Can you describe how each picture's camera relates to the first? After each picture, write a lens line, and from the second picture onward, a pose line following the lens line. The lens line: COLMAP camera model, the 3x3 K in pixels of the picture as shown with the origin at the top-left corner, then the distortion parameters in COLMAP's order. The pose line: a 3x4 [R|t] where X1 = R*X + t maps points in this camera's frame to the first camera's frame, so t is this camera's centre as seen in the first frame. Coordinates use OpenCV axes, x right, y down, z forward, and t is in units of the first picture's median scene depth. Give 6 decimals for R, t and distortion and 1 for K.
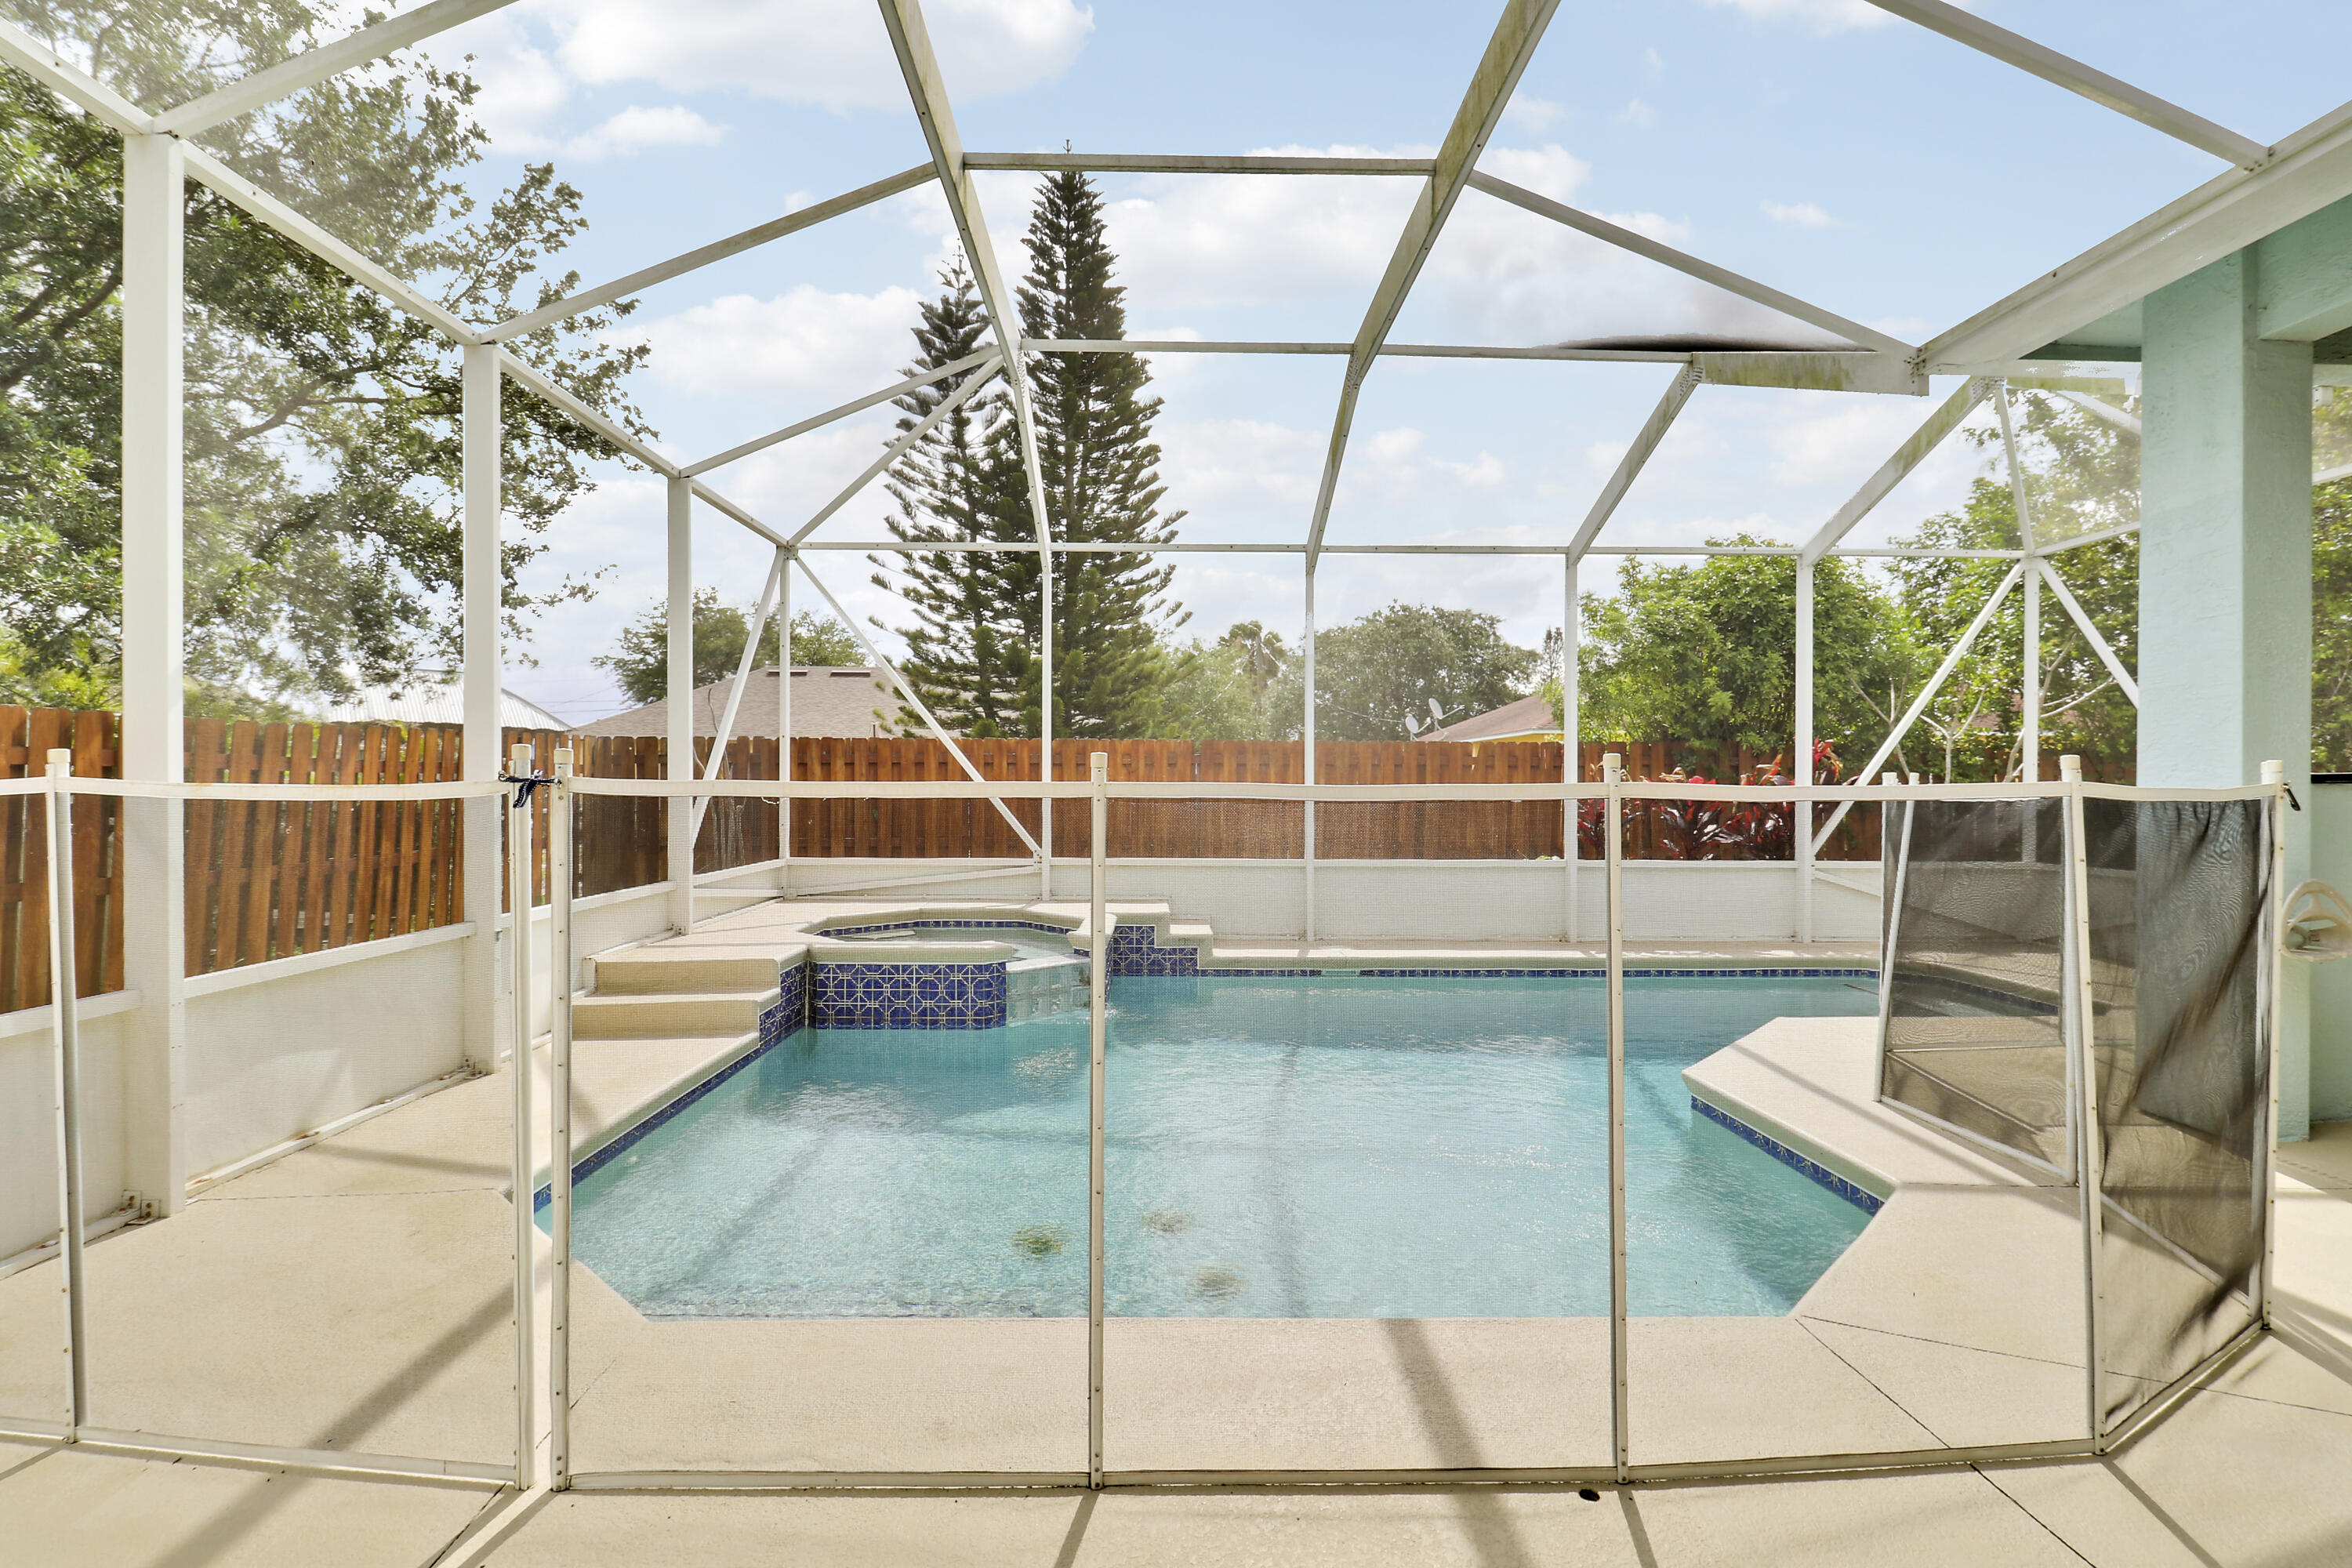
lens RADIAL K [[1095.7, 0, 1180.7], [0, 1095.7, 800.1], [0, 0, 1]] dist [0.003698, -0.015232]
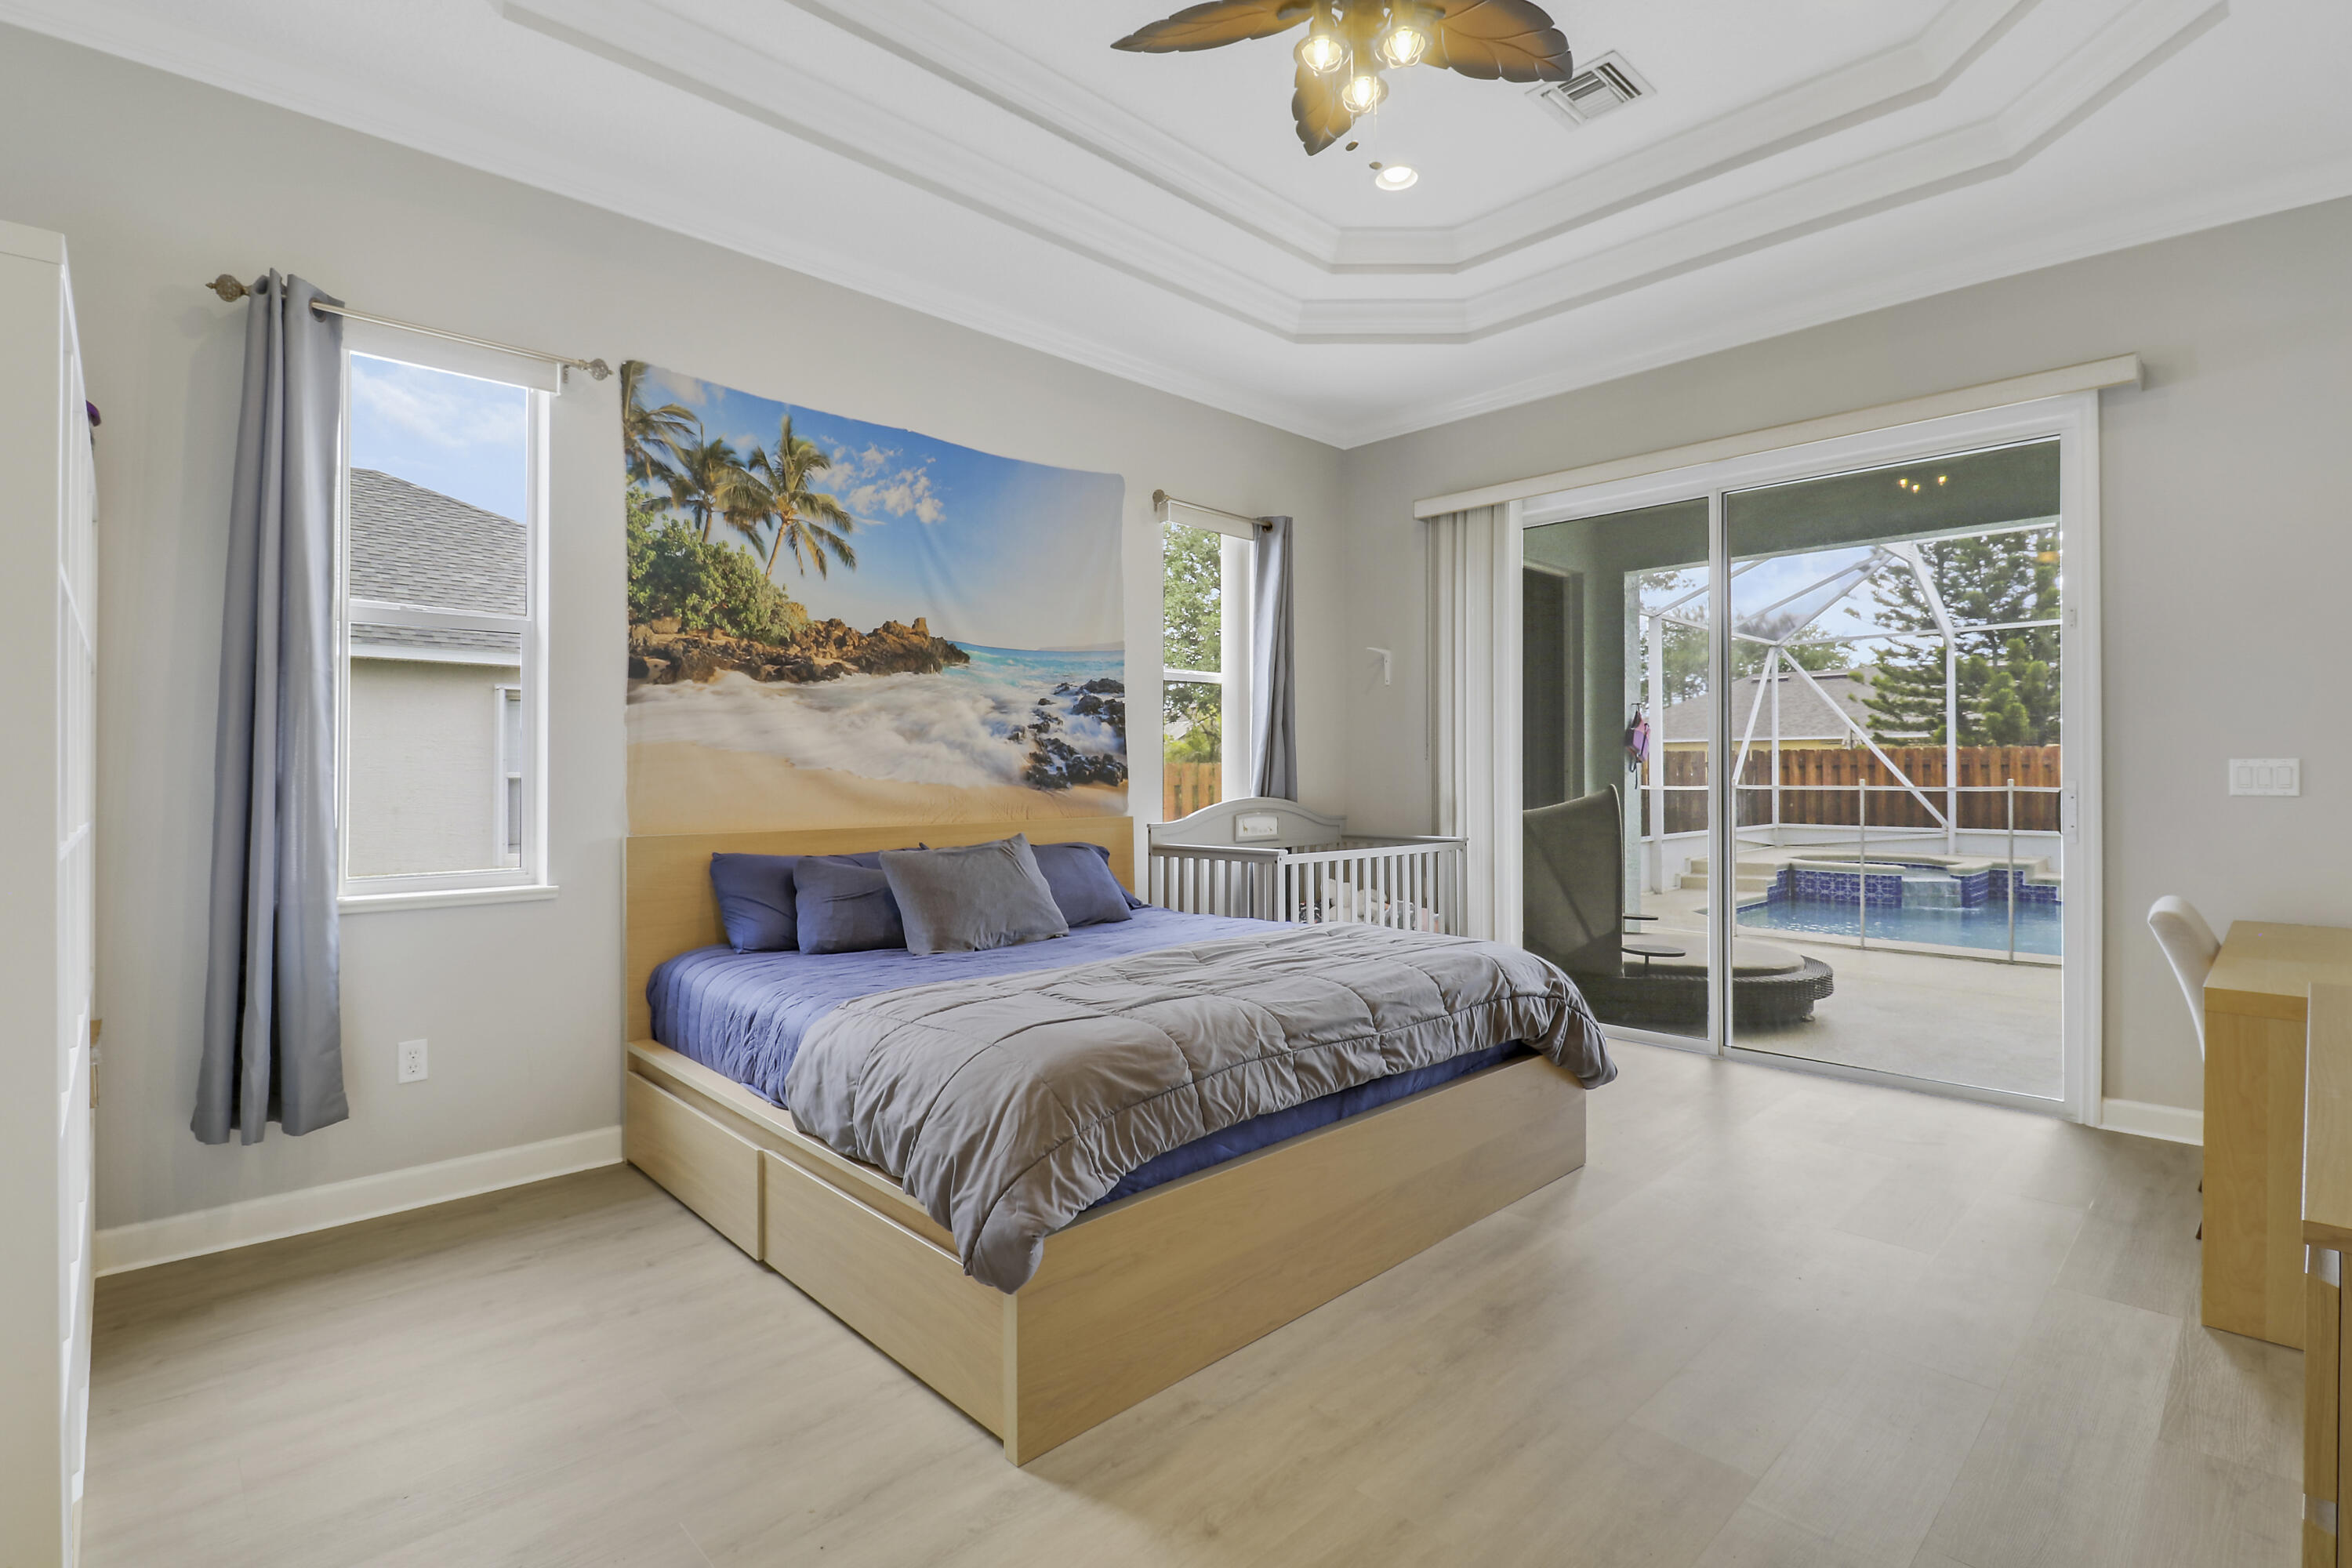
lens RADIAL K [[1095.7, 0, 1180.7], [0, 1095.7, 800.1], [0, 0, 1]] dist [0.003698, -0.015232]
pose [[0.675521, 0.016974, -0.737145, 0.263439], [-0.007959, 0.999845, 0.015729, -0.004088], [0.737298, -0.004759, 0.675551, -0.813058]]
